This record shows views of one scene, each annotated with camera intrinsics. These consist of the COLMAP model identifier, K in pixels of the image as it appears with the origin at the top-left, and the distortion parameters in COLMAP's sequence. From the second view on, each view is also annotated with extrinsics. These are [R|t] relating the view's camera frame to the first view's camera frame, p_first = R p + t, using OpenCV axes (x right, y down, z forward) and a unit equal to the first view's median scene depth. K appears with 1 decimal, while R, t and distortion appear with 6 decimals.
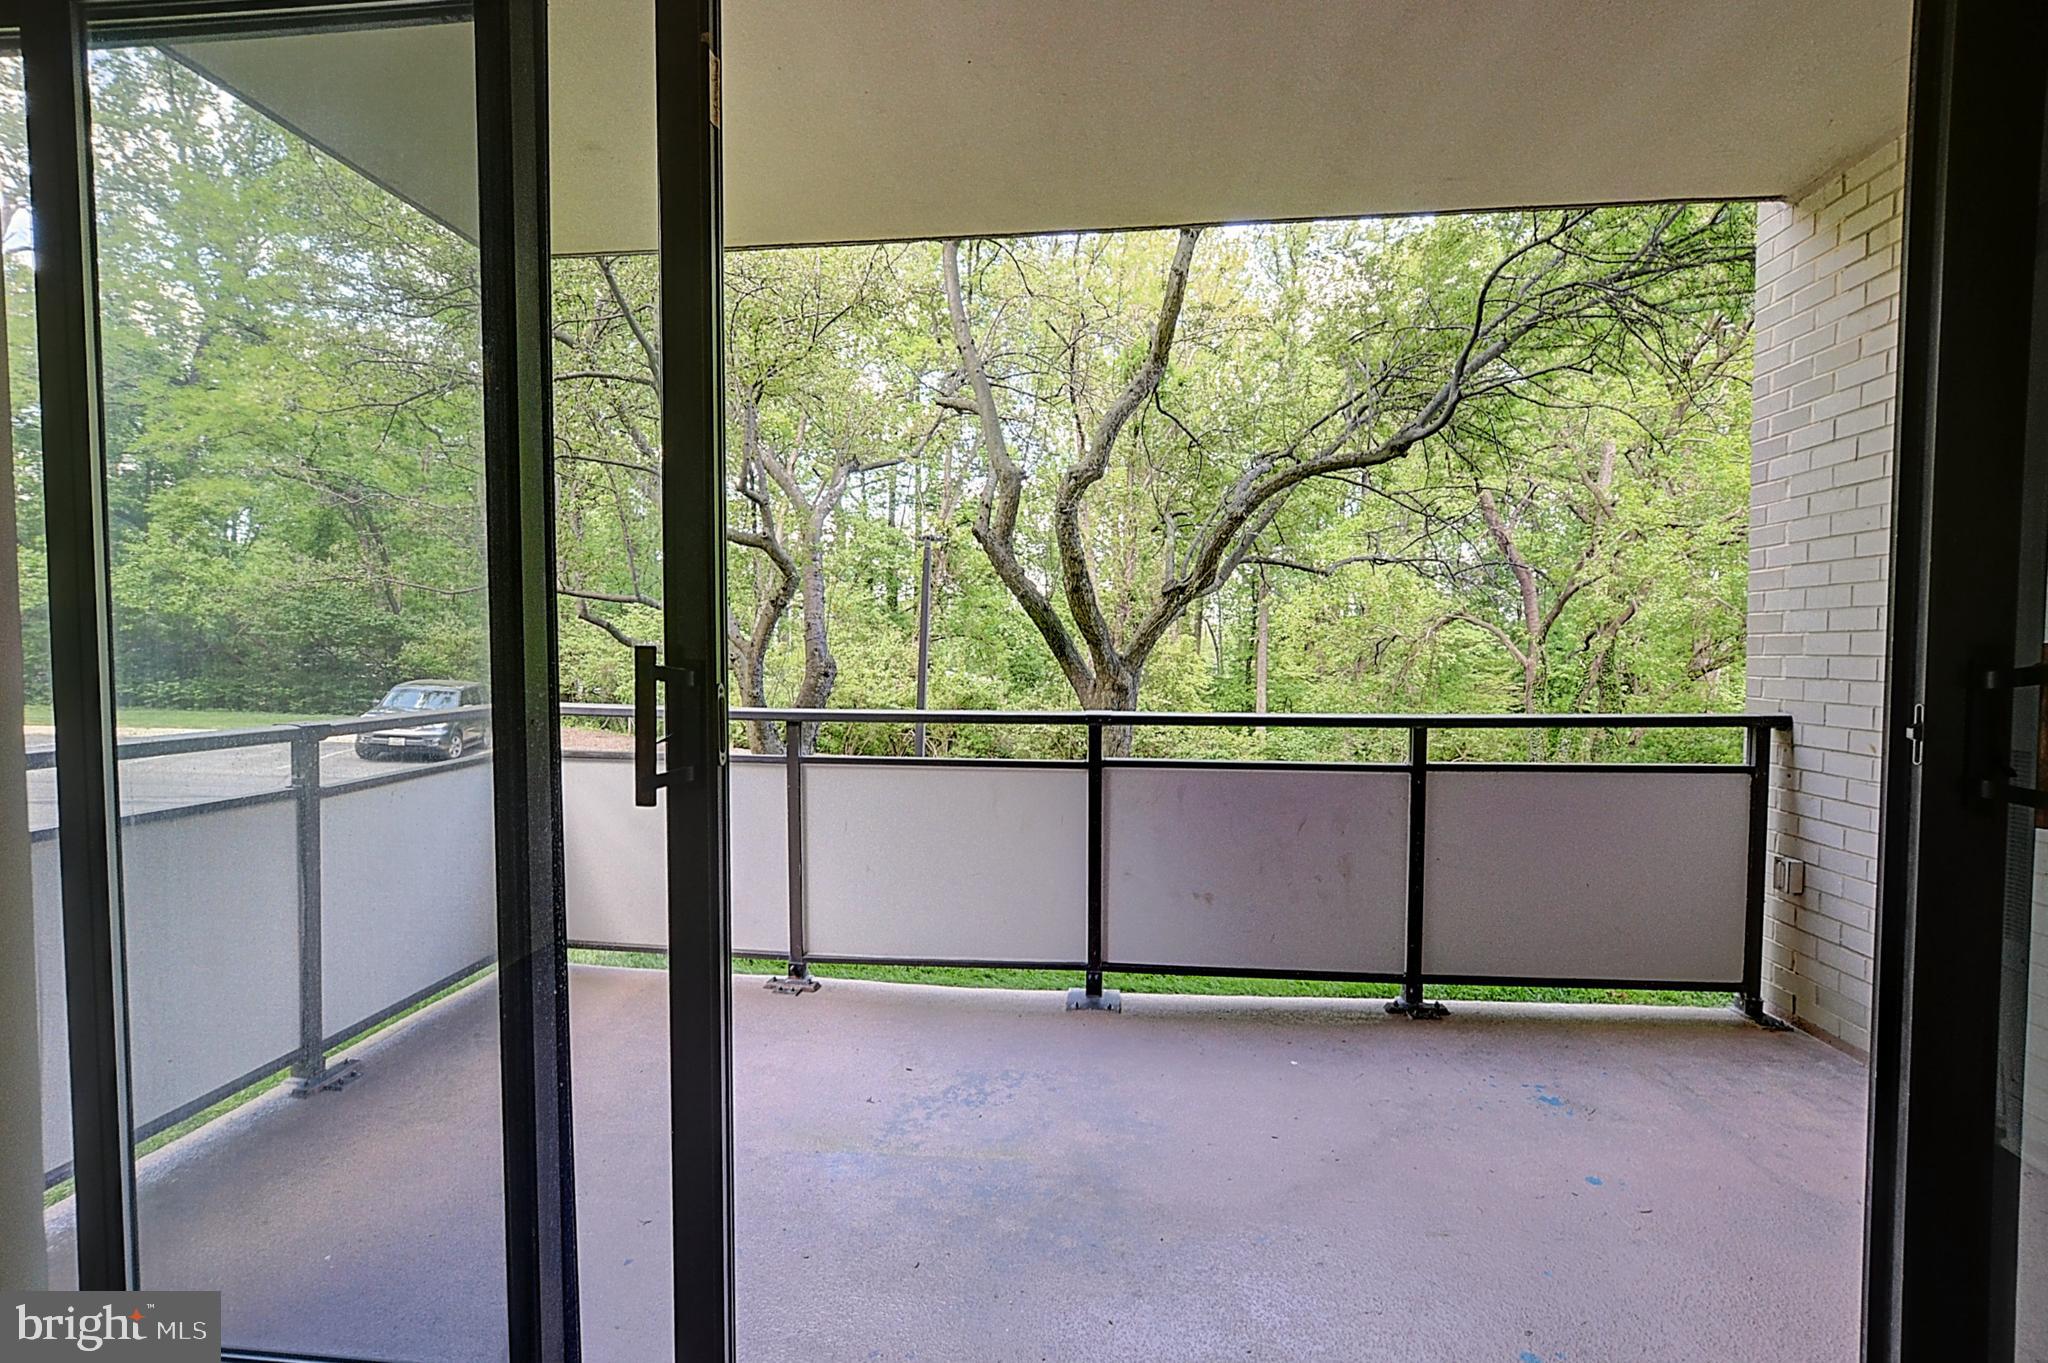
lens RADIAL K [[934.2, 0, 1007.9], [0, 934.2, 683.8], [0, 0, 1]] dist [0.004935, 0.000425]
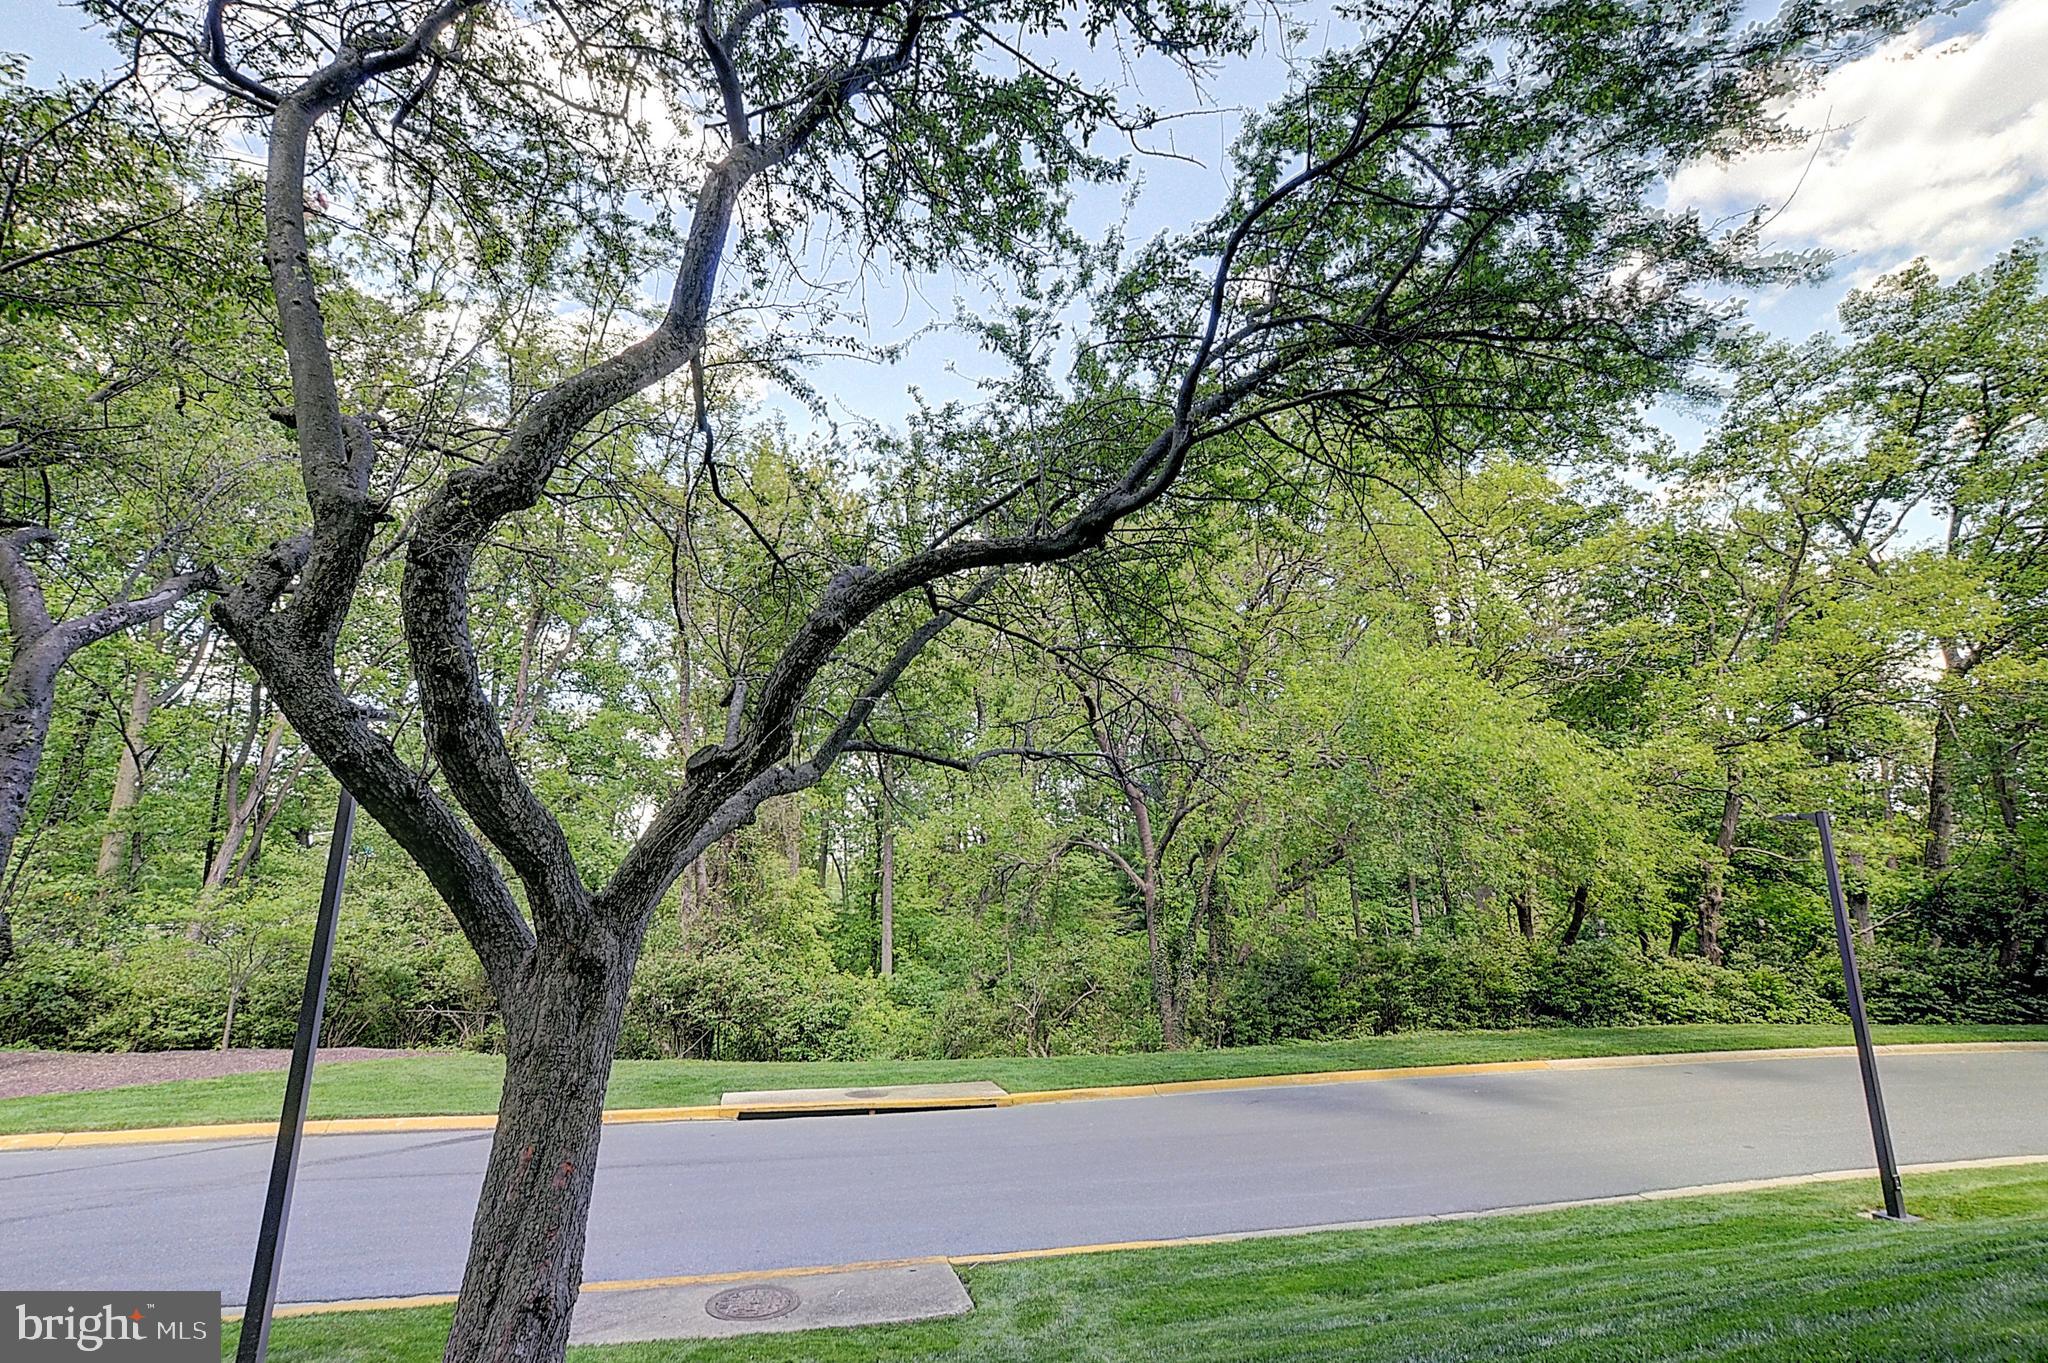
lens RADIAL K [[949.7, 0, 1024.0], [0, 949.7, 681.5], [0, 0, 1]] dist [-0.022512, 0.000092]
pose [[0.918408, 0.053389, 0.392015, 0.132134], [0.044239, 0.970781, -0.235854, -0.013492], [-0.393153, 0.233953, 0.889211, 0.461841]]
